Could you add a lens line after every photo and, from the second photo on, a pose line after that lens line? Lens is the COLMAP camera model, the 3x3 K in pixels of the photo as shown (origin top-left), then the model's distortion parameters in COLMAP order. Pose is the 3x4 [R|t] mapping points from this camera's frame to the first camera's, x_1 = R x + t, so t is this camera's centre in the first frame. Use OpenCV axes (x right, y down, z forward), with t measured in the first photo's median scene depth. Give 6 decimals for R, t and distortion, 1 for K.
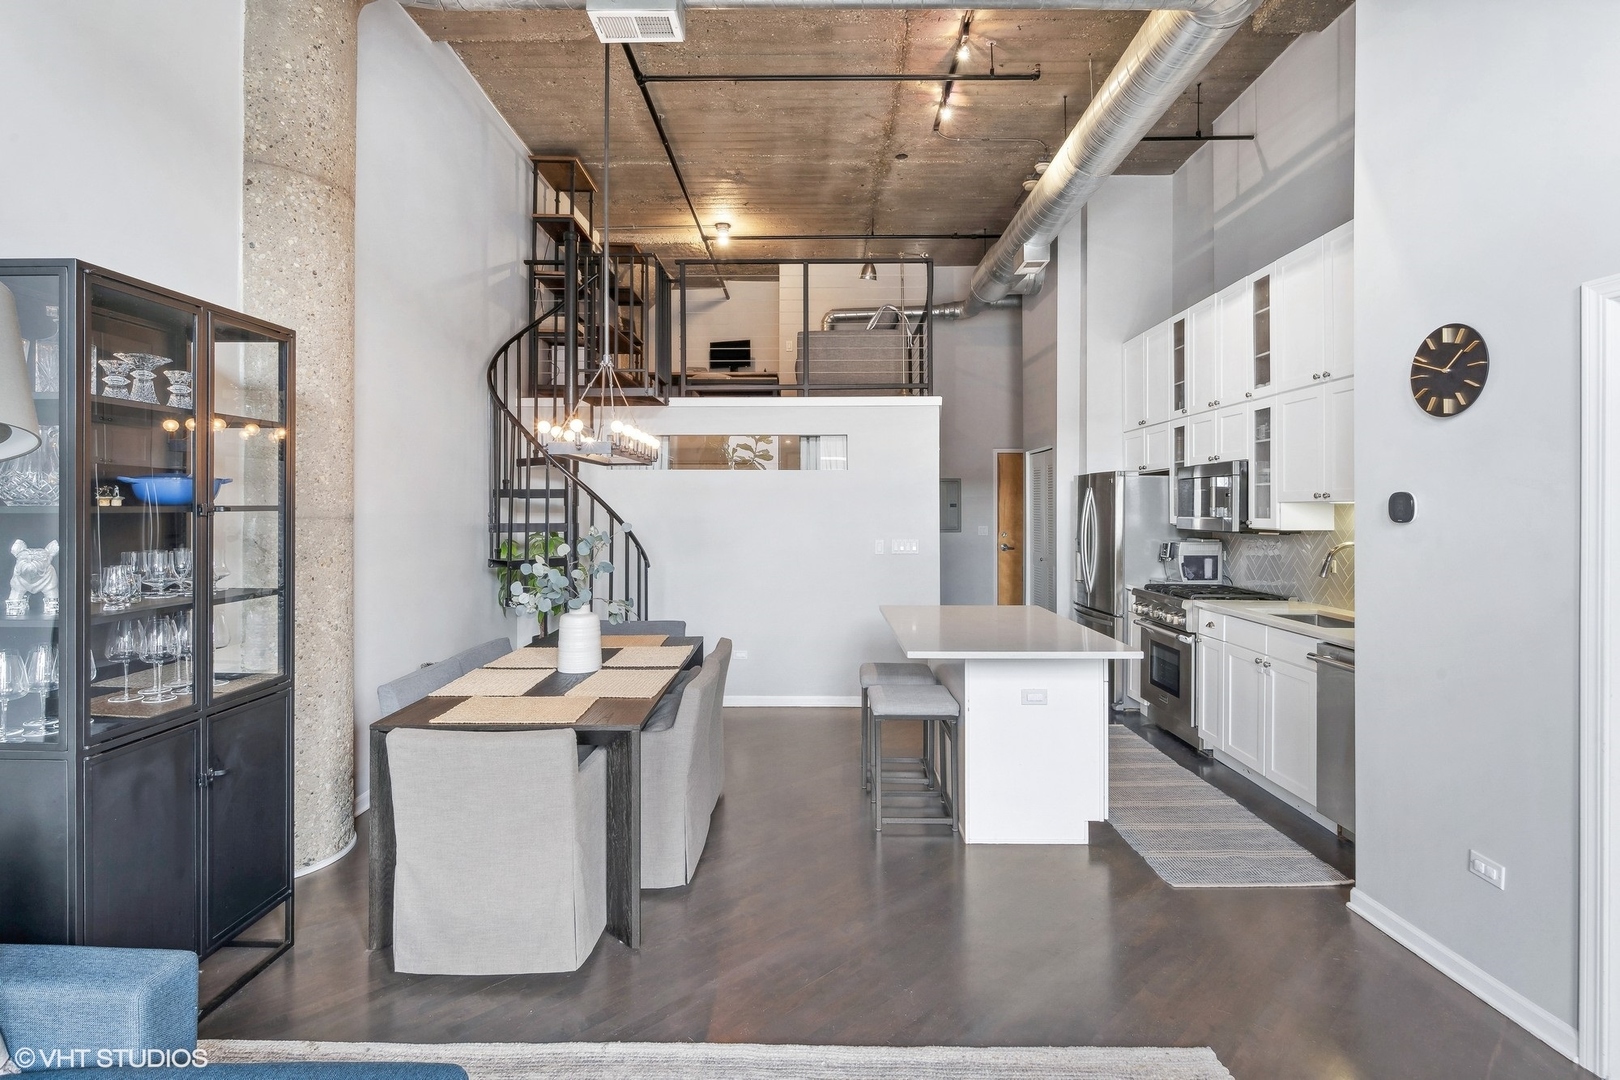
lens RADIAL K [[799.9, 0, 800.7], [0, 799.9, 515.3], [0, 0, 1]] dist [0.004111, 0.000911]
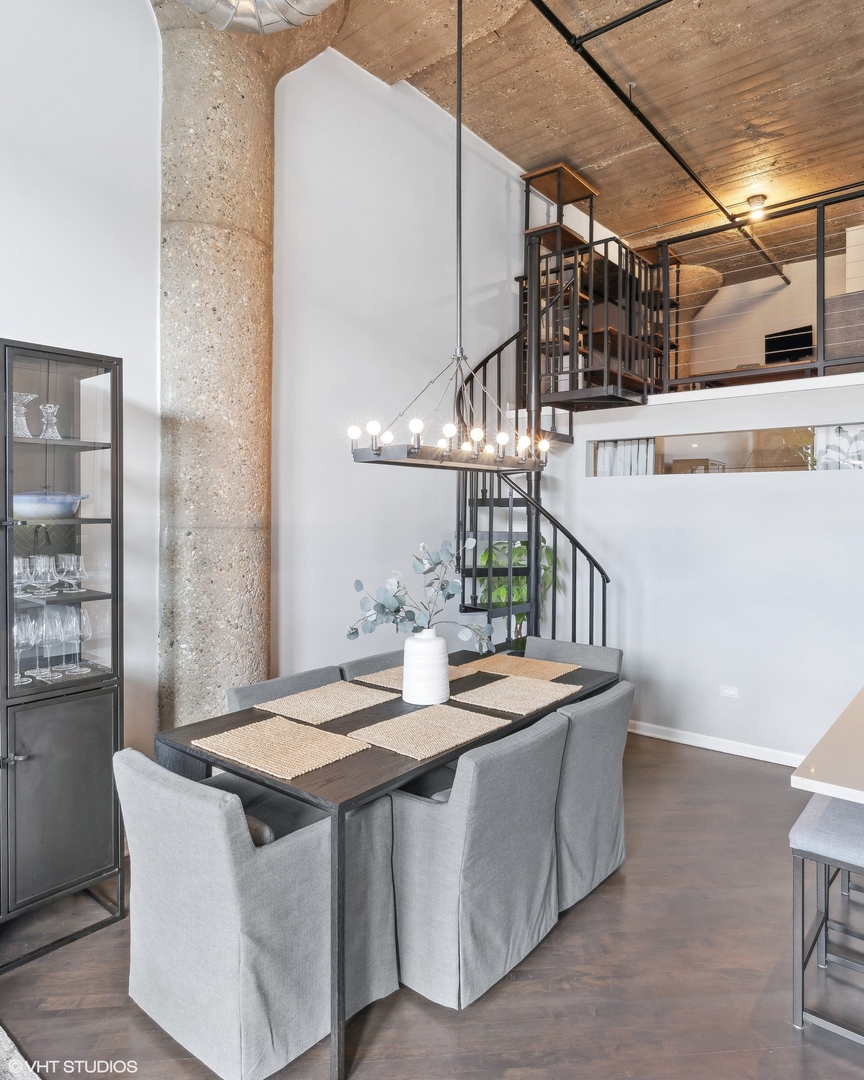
lens RADIAL K [[686.5, 0, 432.4], [0, 686.5, 518.8], [0, 0, 1]] dist [-0.008336, 0.008526]
pose [[0.785677, 0.010326, -0.618551, 0.212108], [-0.009020, 0.999946, 0.005235, -0.015814], [0.618571, 0.001466, 0.785727, 0.401459]]
